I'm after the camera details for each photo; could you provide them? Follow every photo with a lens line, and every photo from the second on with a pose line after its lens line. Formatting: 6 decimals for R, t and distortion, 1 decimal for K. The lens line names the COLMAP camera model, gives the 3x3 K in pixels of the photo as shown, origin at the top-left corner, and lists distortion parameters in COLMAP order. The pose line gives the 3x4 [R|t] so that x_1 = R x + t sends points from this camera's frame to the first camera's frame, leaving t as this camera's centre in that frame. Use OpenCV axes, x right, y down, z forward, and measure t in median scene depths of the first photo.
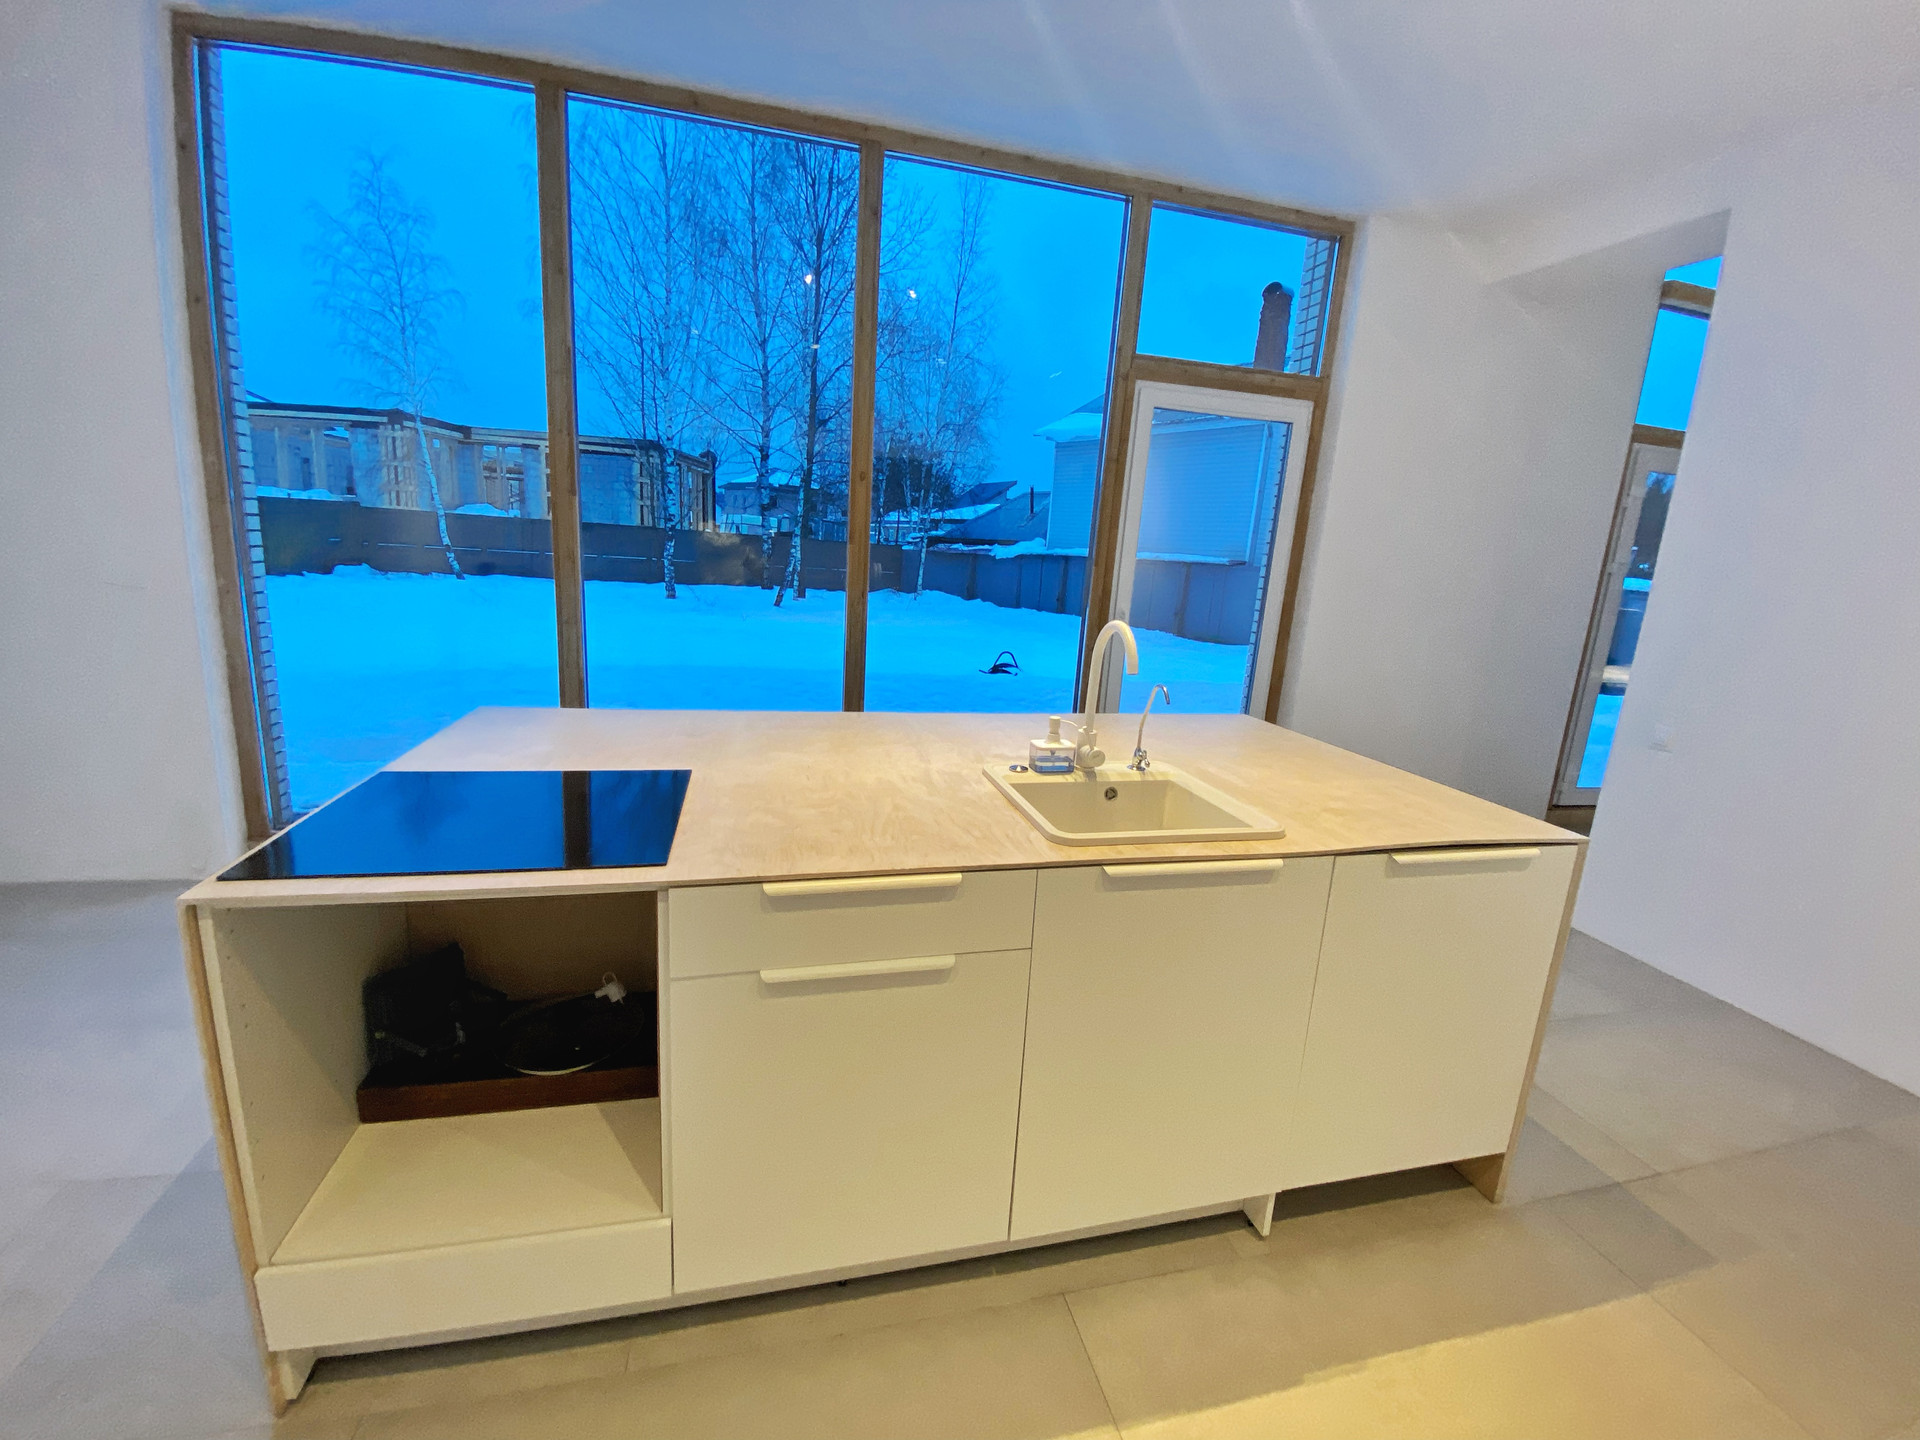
lens RADIAL K [[789.3, 0, 955.0], [0, 789.3, 710.9], [0, 0, 1]] dist [0.046683, -0.041480]
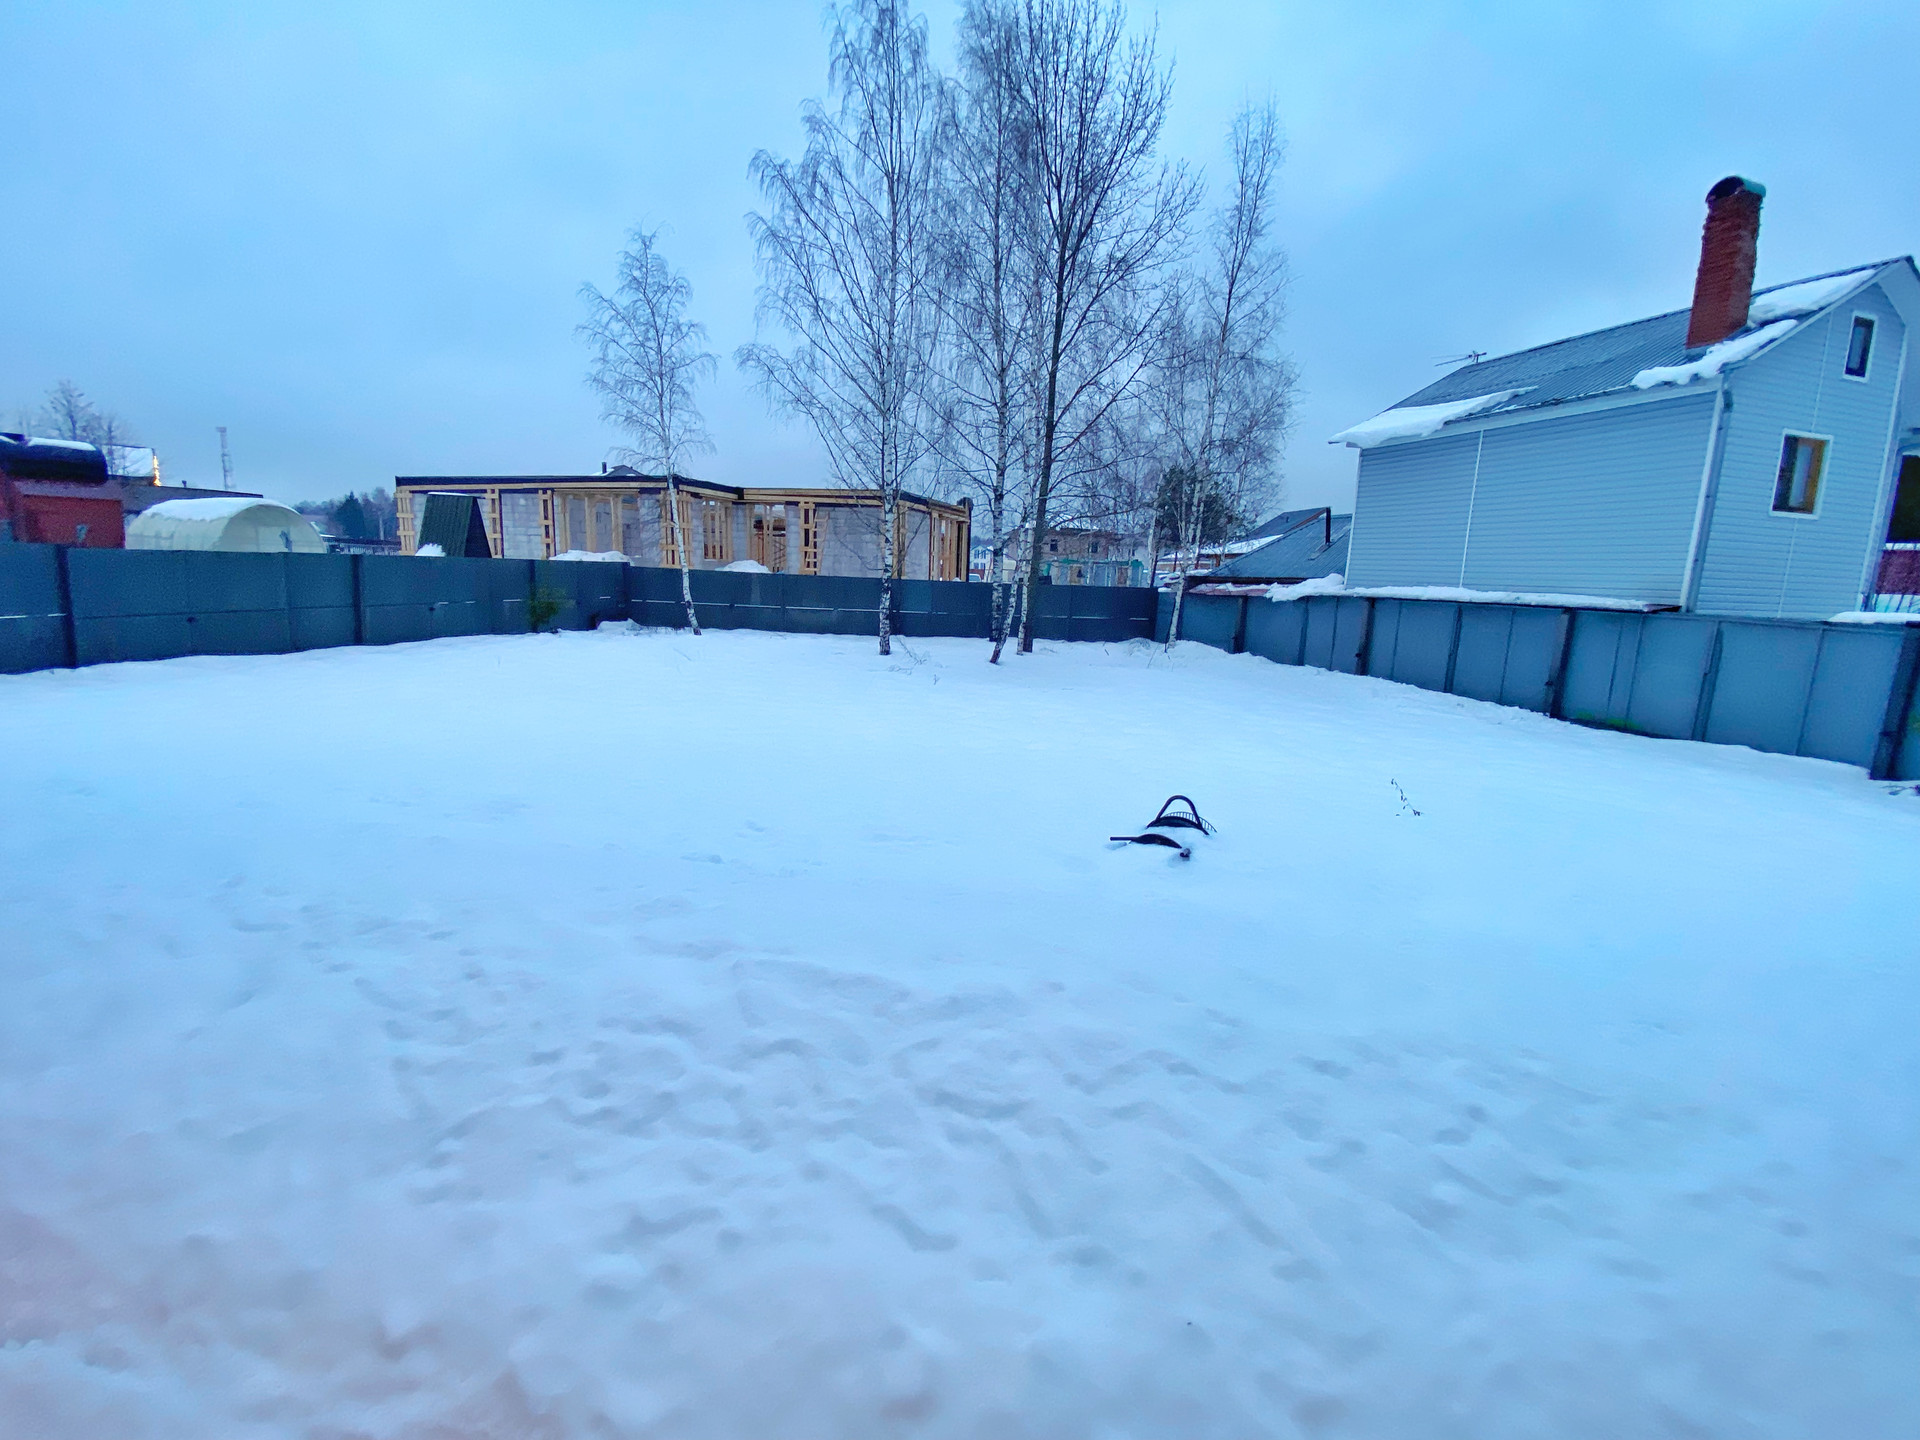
lens RADIAL K [[789.3, 0, 955.0], [0, 789.3, 710.9], [0, 0, 1]] dist [0.046683, -0.041480]
pose [[0.935088, 0.030488, -0.353101, 0.040217], [-0.047509, 0.998084, -0.039633, -0.037914], [0.351217, 0.053836, 0.934745, 0.154483]]
